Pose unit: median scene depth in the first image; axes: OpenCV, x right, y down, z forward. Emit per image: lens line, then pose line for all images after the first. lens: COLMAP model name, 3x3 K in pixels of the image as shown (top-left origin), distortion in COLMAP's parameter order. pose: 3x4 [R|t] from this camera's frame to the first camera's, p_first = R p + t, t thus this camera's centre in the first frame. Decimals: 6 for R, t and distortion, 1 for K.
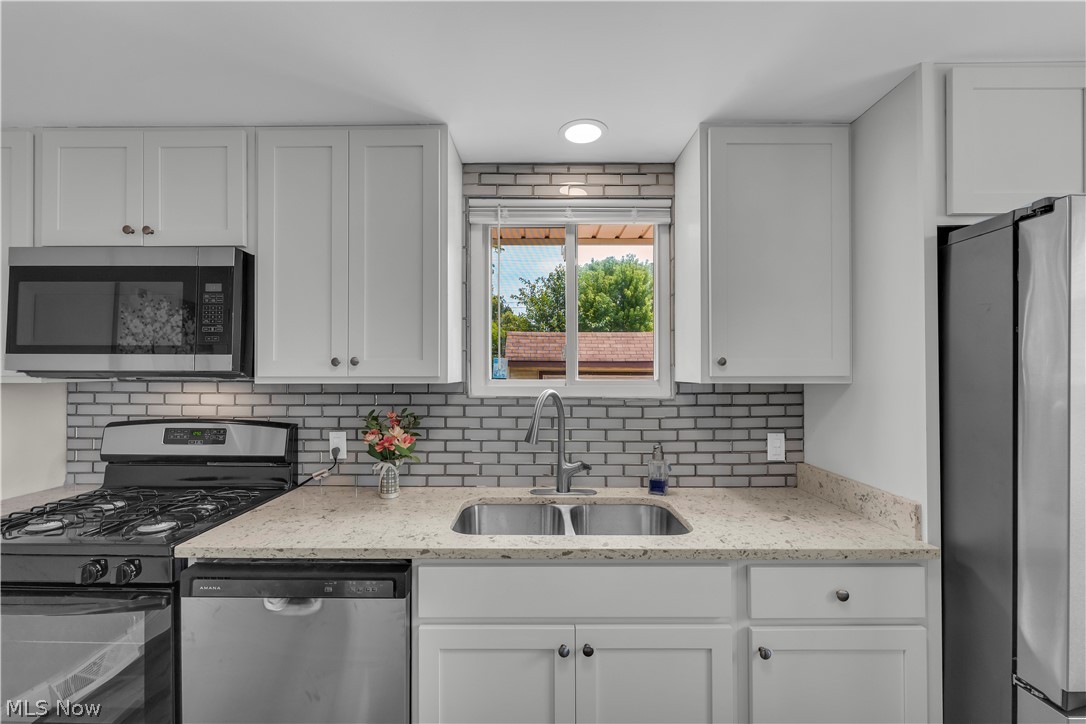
lens RADIAL K [[444.1, 0, 538.3], [0, 444.1, 369.1], [0, 0, 1]] dist [0.001701, 0.000014]
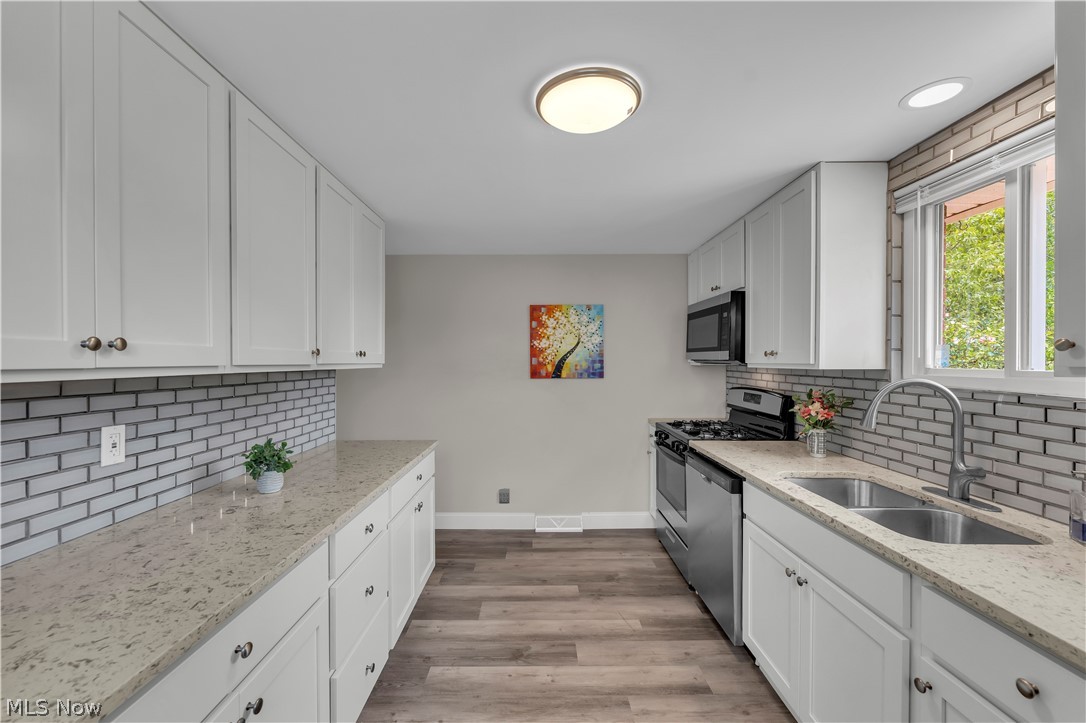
lens RADIAL K [[444.1, 0, 545.1], [0, 444.1, 361.0], [0, 0, 1]] dist [0.001701, 0.000014]
pose [[0.020402, -0.000665, -0.999792, 0.926193], [-0.000533, 1.000000, -0.000676, 0.010868], [0.999792, 0.000547, 0.020402, 0.181702]]
